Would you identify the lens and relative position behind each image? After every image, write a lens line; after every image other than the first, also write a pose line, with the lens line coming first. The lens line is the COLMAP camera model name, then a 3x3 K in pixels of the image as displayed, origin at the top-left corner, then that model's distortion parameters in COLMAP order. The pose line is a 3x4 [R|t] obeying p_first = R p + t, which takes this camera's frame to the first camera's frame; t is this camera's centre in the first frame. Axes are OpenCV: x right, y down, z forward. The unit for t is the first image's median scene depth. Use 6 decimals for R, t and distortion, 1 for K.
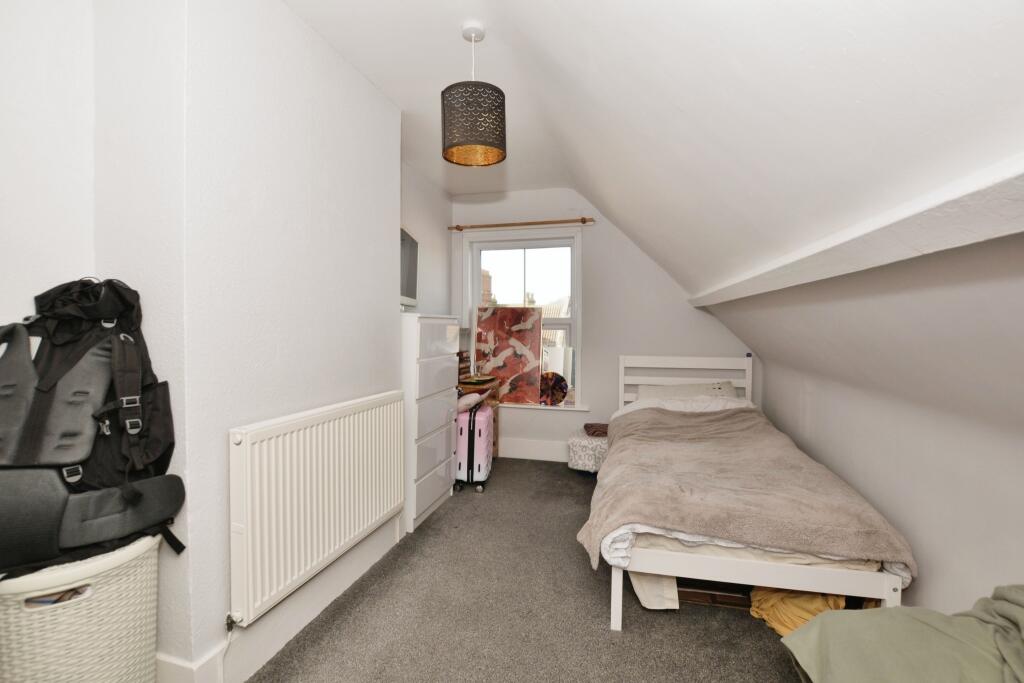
lens RADIAL K [[450.2, 0, 513.1], [0, 450.2, 324.6], [0, 0, 1]] dist [-0.037931, 0.007188]
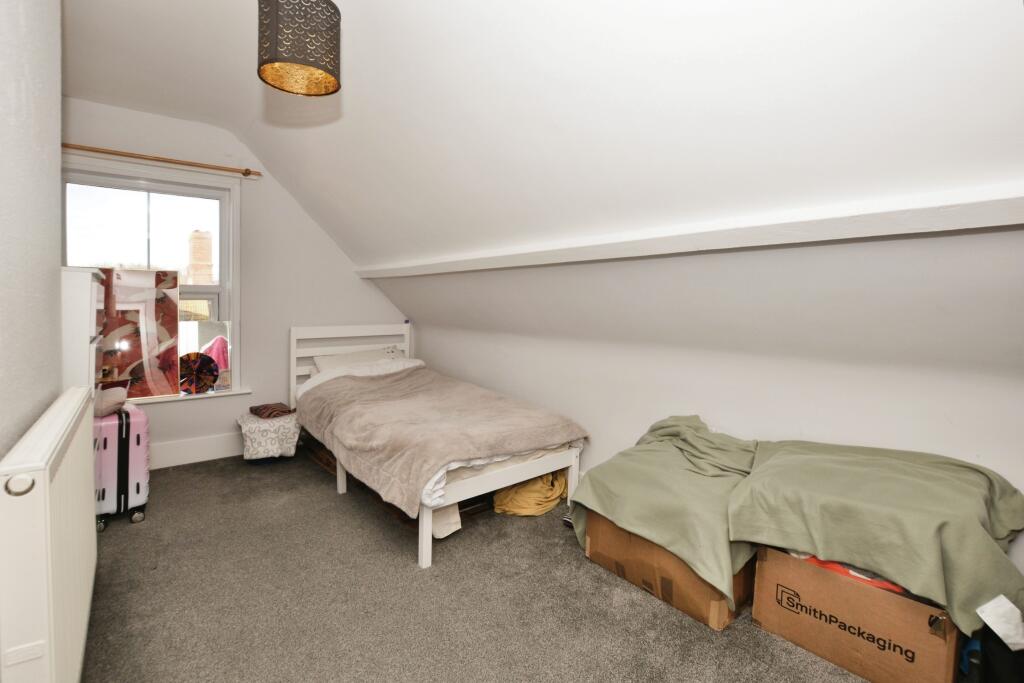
lens RADIAL K [[447.3, 0, 514.0], [0, 447.3, 313.8], [0, 0, 1]] dist [-0.036846, 0.006926]
pose [[0.602573, -0.020761, 0.797794, -0.244468], [-0.002103, 0.999617, 0.027602, 0.016757], [-0.798061, -0.018310, 0.602298, 0.090231]]
